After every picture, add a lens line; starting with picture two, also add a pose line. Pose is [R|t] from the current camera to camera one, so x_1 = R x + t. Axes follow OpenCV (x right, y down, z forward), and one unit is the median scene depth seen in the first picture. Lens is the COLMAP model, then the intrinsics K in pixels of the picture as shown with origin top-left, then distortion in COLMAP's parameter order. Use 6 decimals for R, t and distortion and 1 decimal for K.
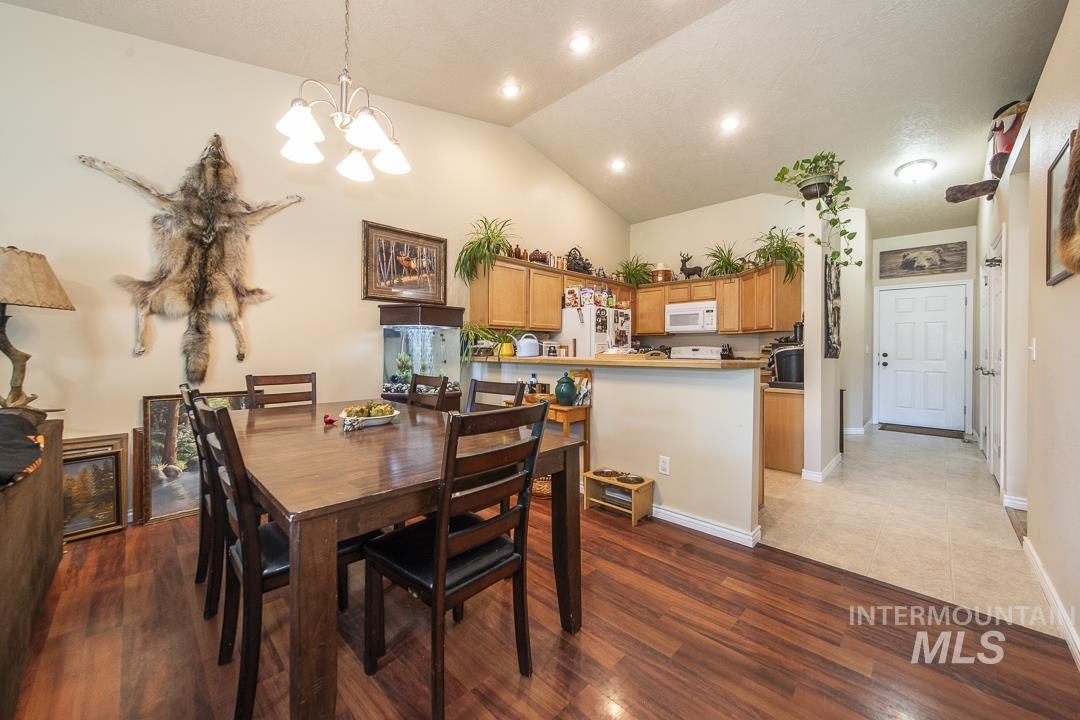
lens RADIAL K [[405.0, 0, 535.8], [0, 405.0, 349.5], [0, 0, 1]] dist [-0.001886, 0.000113]
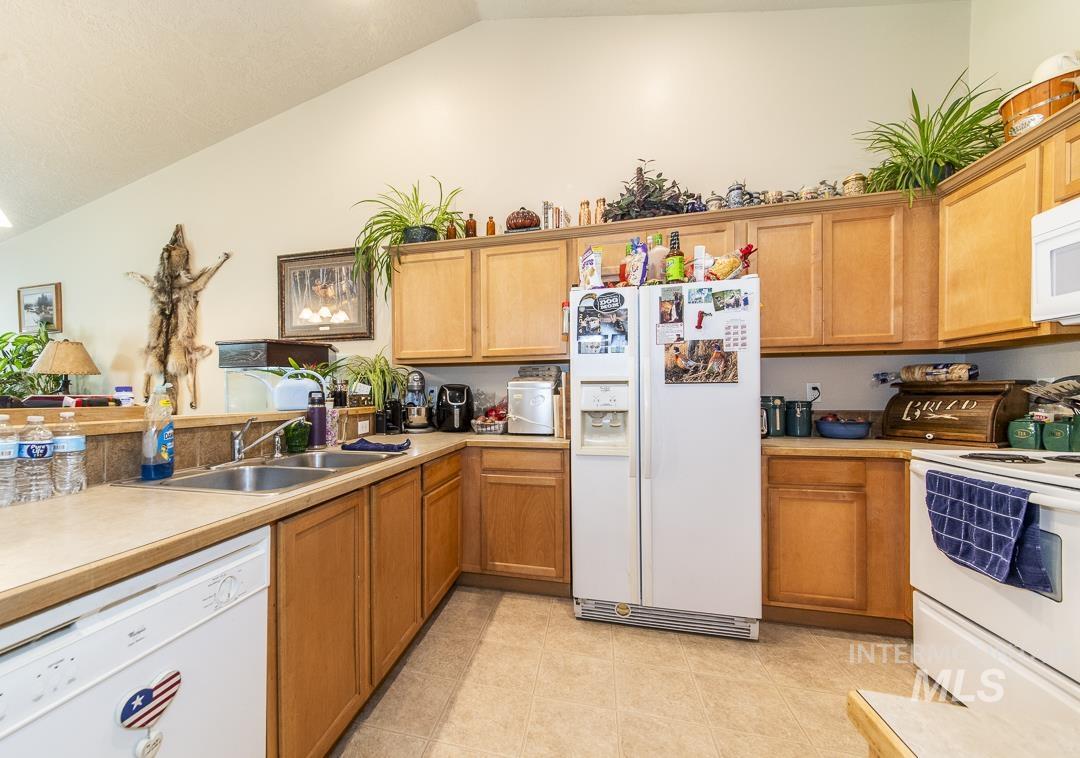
lens RADIAL K [[389.7, 0, 539.3], [0, 389.7, 387.9], [0, 0, 1]] dist [0.001554, -0.000031]
pose [[0.520054, -0.009606, -0.854079, 0.460562], [0.014618, 0.999890, -0.002345, -0.008191], [0.854008, -0.011265, 0.520138, 0.760320]]
